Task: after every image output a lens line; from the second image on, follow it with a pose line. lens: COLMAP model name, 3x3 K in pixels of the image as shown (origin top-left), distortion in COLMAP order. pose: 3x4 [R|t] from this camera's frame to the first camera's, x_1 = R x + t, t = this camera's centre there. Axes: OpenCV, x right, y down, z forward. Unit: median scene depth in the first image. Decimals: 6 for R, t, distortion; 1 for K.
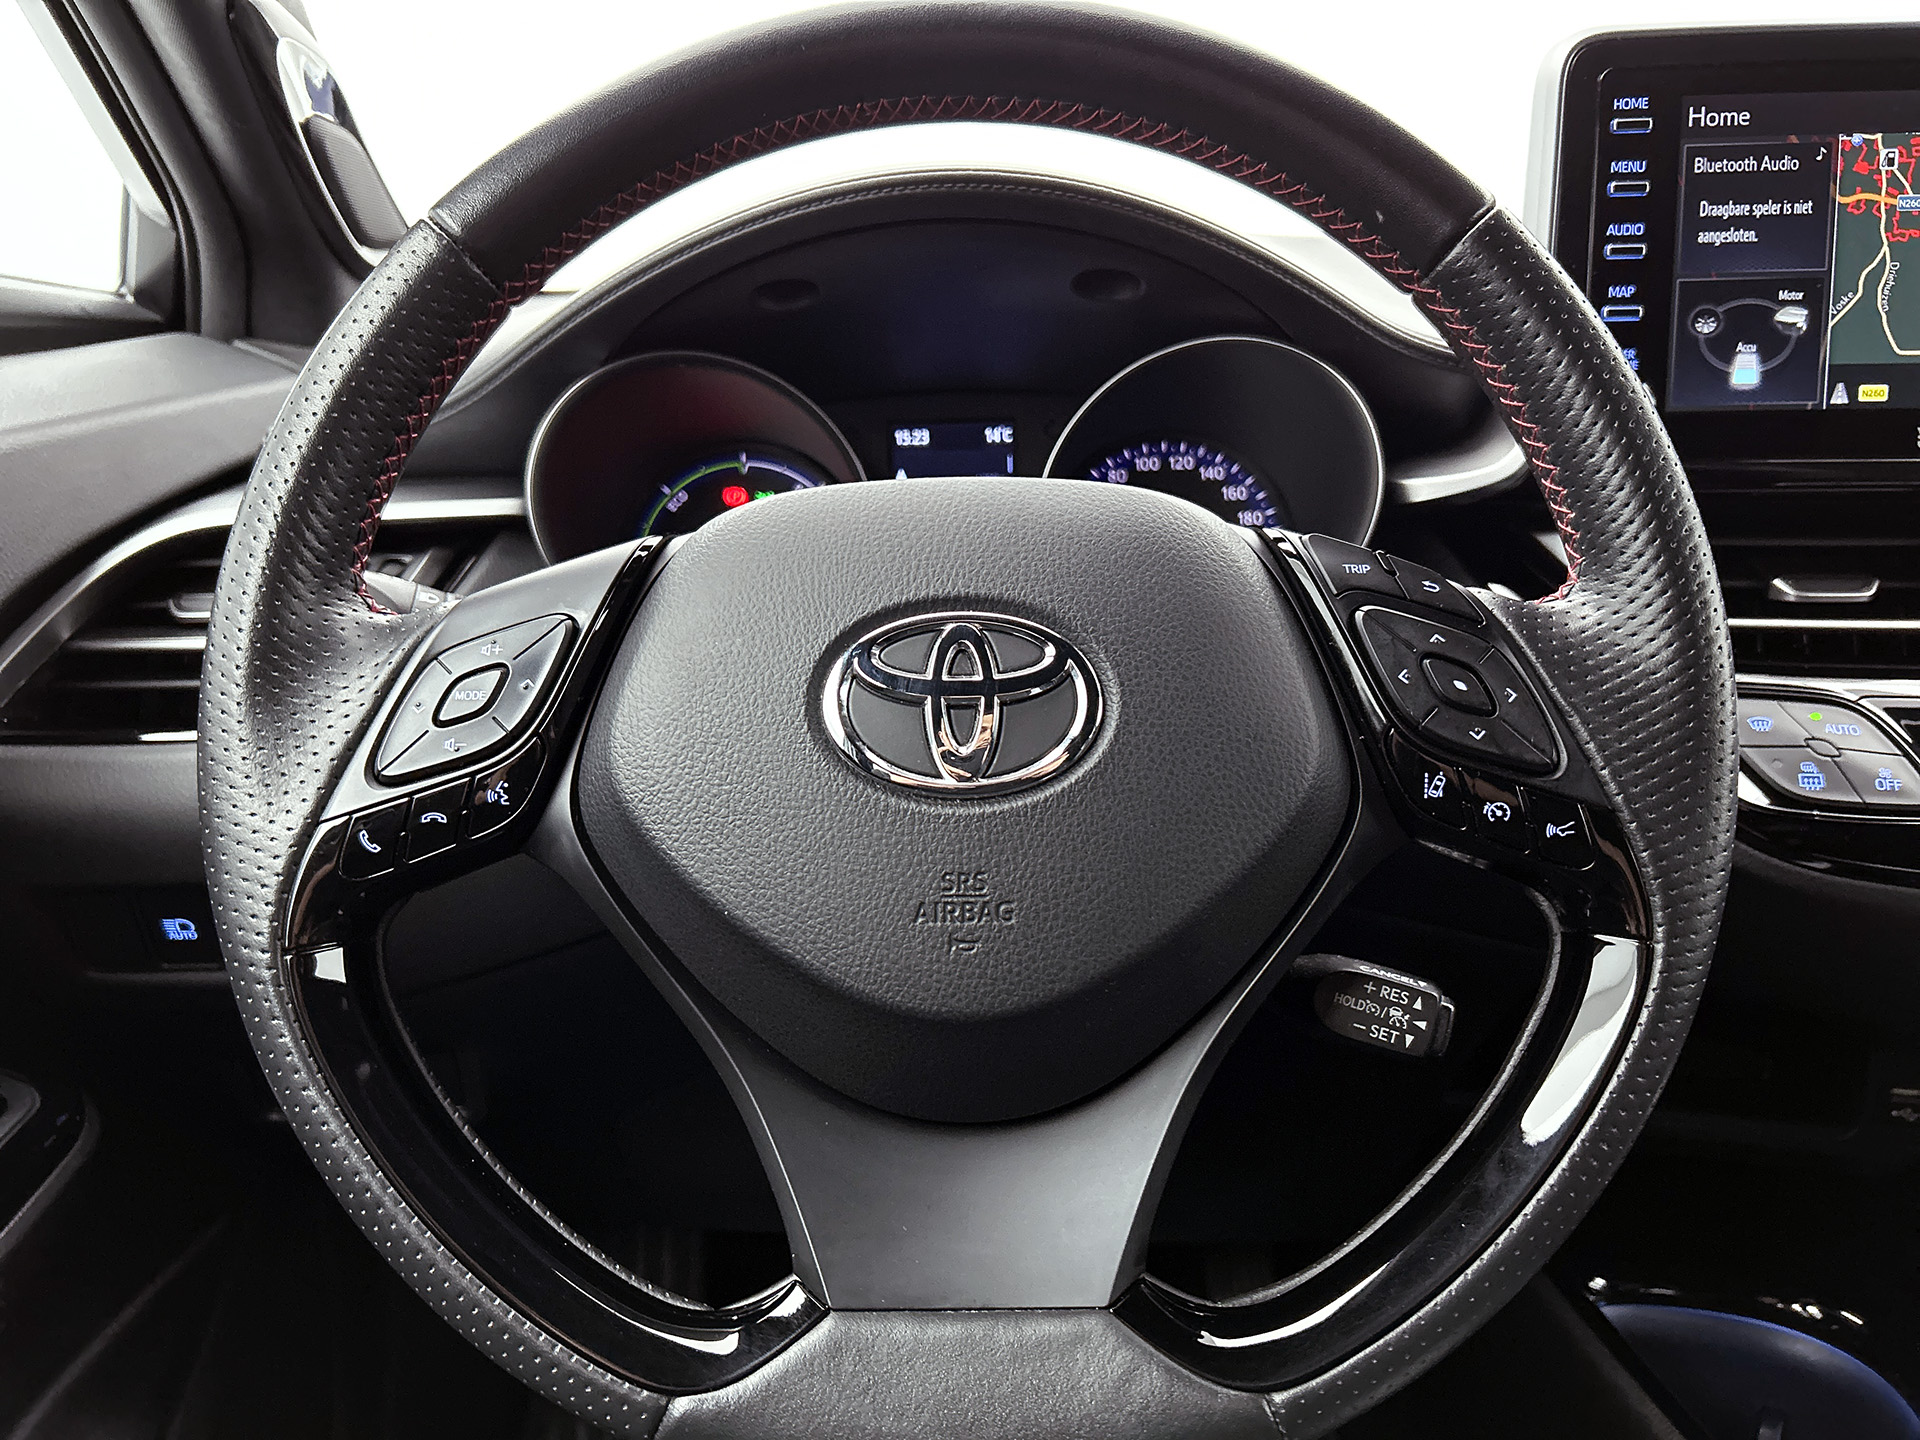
lens RADIAL K [[1499.9, 0, 941.6], [0, 1499.9, 717.3], [0, 0, 1]] dist [0.050413, -0.079487]
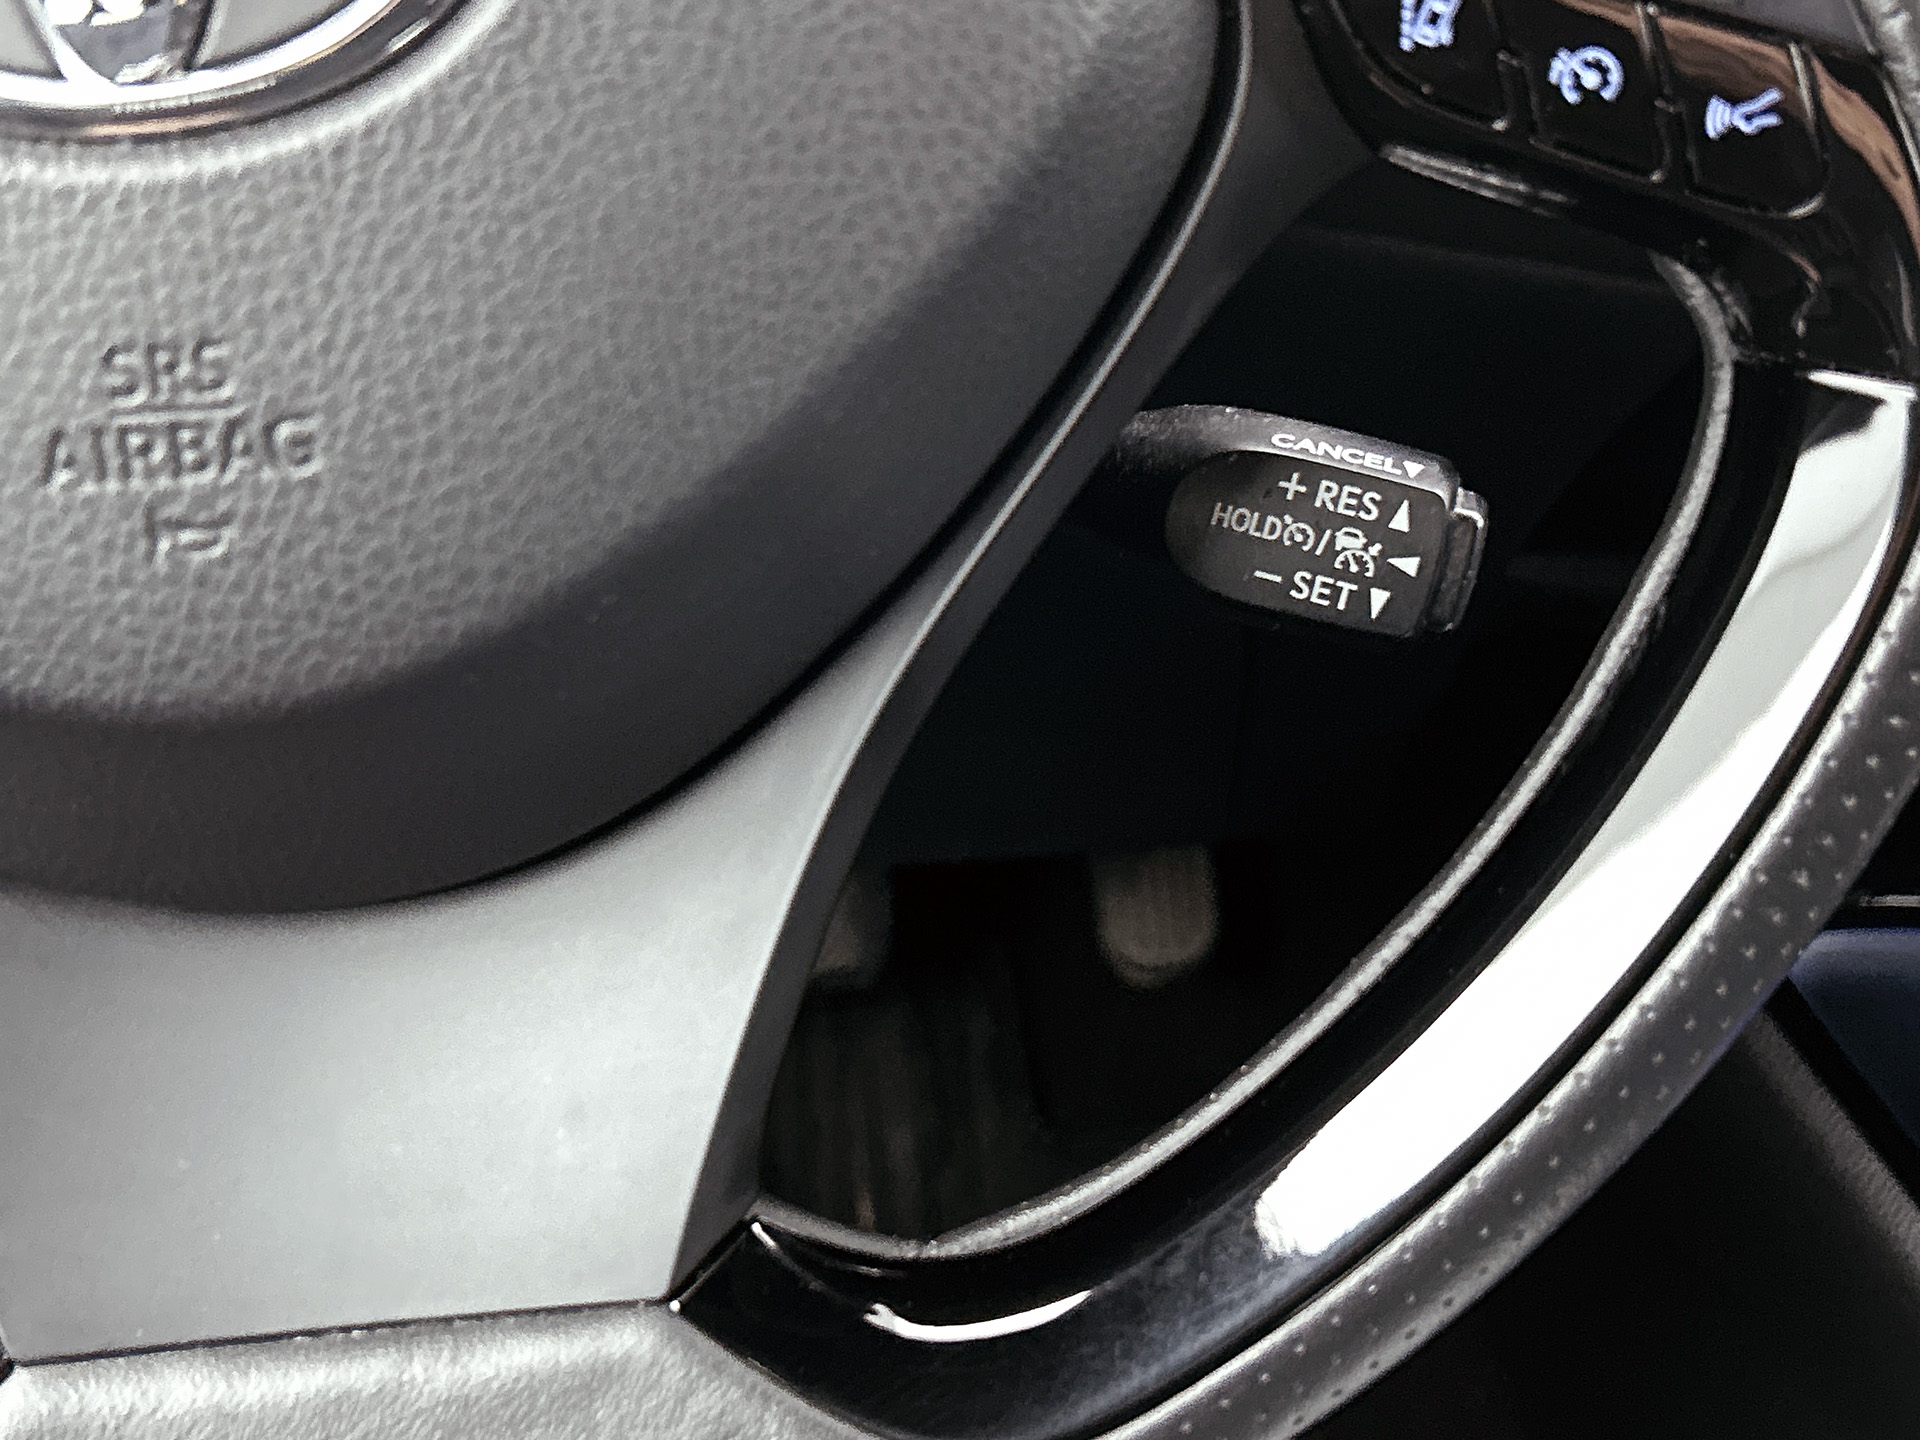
lens RADIAL K [[2743.2, 0, 960.0], [0, 2743.2, 720.0], [0, 0, 1]] dist [0.343088, -1.189388]
pose [[0.993306, -0.077552, 0.085605, 0.132879], [0.043761, 0.938516, 0.342450, -0.034009], [-0.106899, -0.336412, 0.935628, 0.286935]]
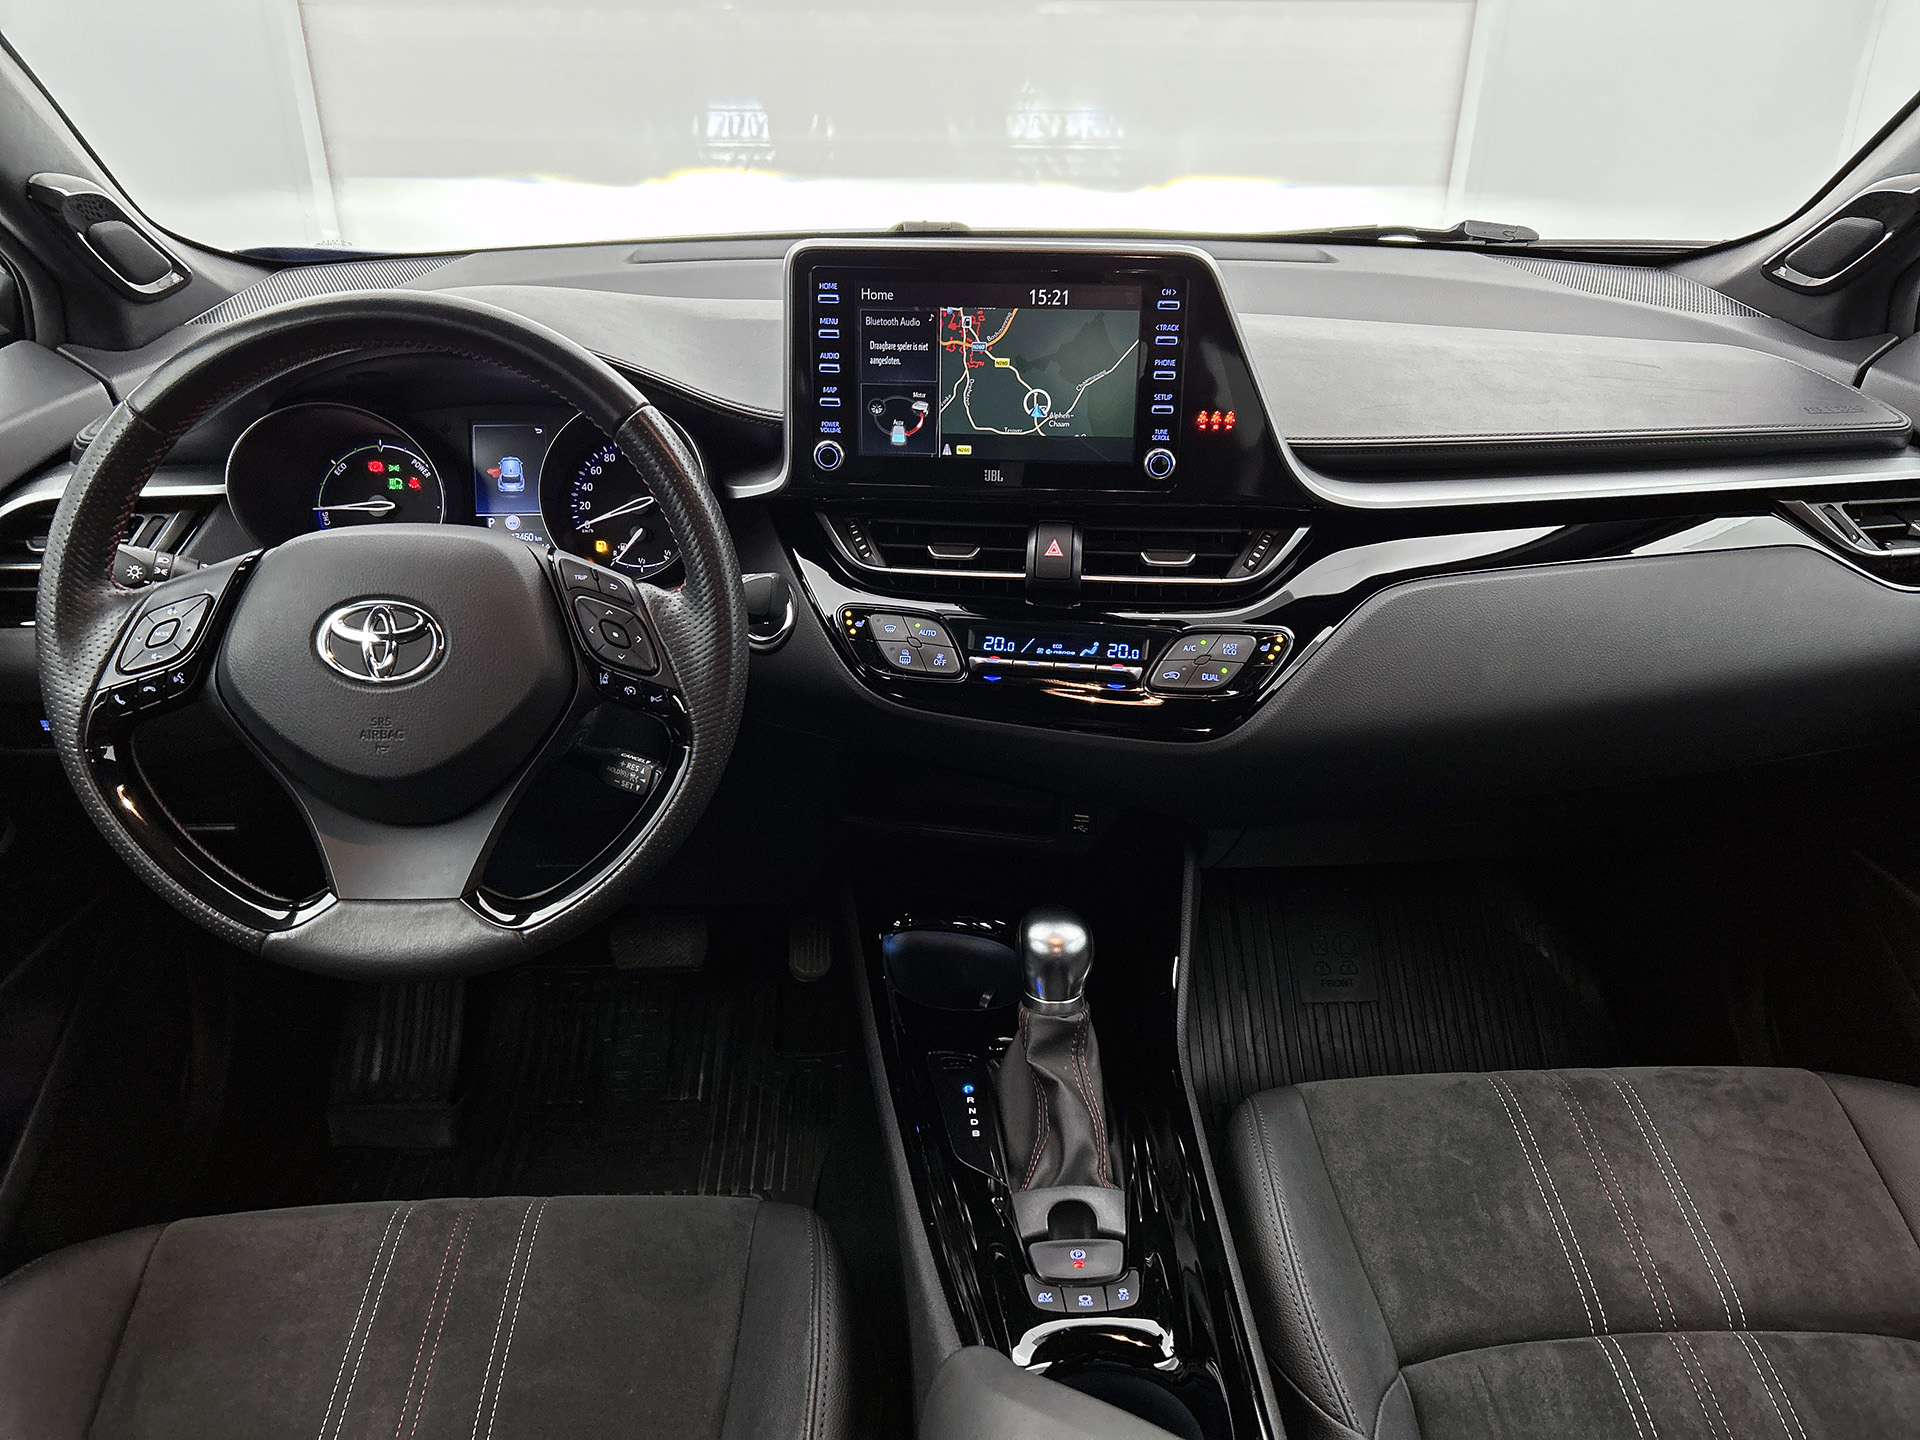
lens RADIAL K [[1463.0, 0, 958.9], [0, 1463.0, 766.2], [0, 0, 1]] dist [0.064182, -0.076084]
pose [[0.998526, 0.004712, 0.054070, 0.727640], [-0.015311, 0.980218, 0.197327, -0.266967], [-0.052071, -0.197864, 0.978845, -1.208405]]
